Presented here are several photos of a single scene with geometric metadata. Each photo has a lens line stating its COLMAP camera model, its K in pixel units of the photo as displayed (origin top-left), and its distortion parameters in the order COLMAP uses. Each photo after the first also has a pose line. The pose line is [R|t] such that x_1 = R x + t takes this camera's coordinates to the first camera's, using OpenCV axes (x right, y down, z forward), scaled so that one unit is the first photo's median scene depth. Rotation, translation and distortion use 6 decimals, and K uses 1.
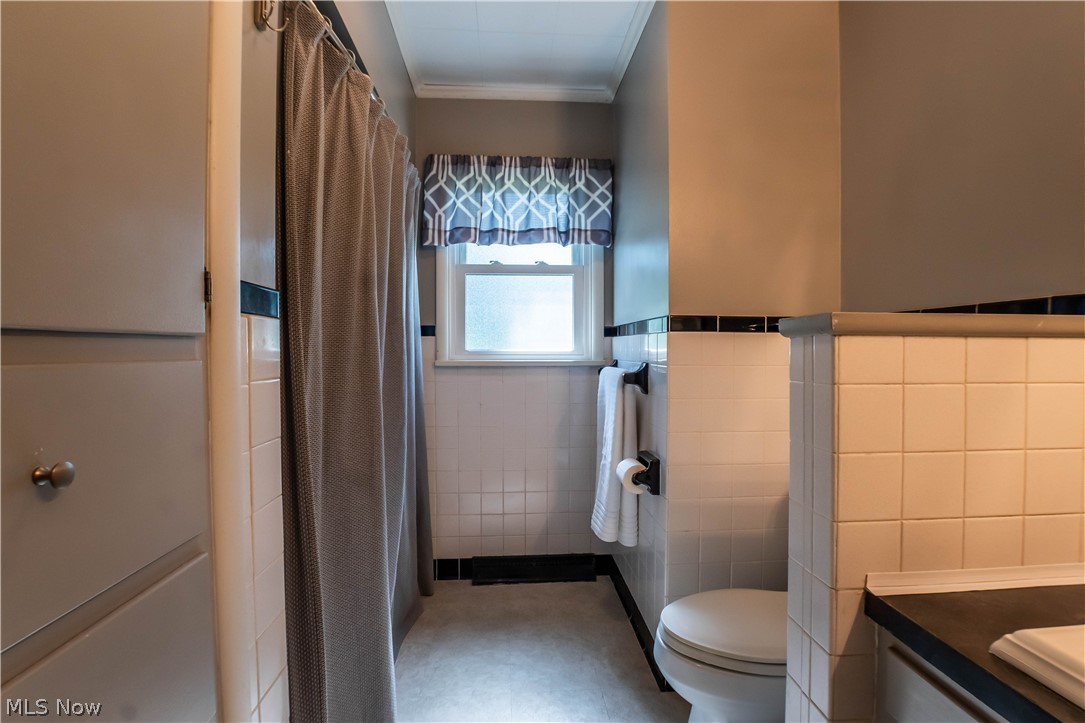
lens RADIAL K [[489.7, 0, 538.1], [0, 489.7, 360.5], [0, 0, 1]] dist [-0.037322, 0.000201]
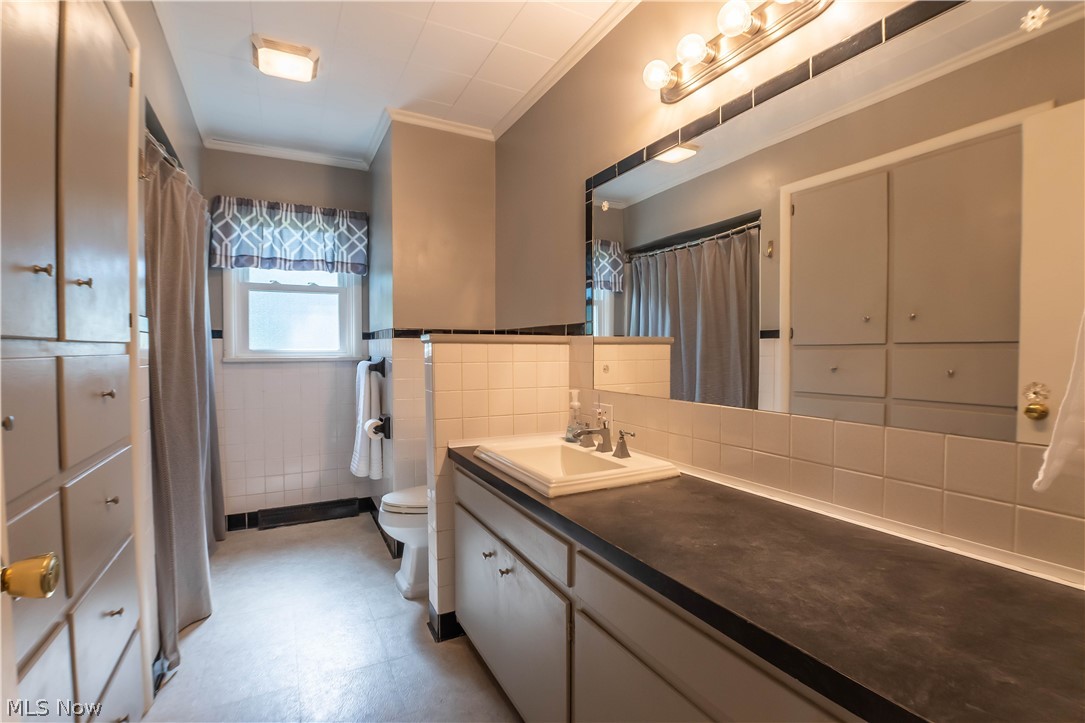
lens RADIAL K [[489.7, 0, 538.1], [0, 489.7, 360.5], [0, 0, 1]] dist [-0.037322, 0.000201]
pose [[0.914240, -0.010657, 0.405032, 0.031654], [0.009416, 0.999943, 0.005057, 0.008757], [-0.405063, -0.000810, 0.914289, -0.483277]]
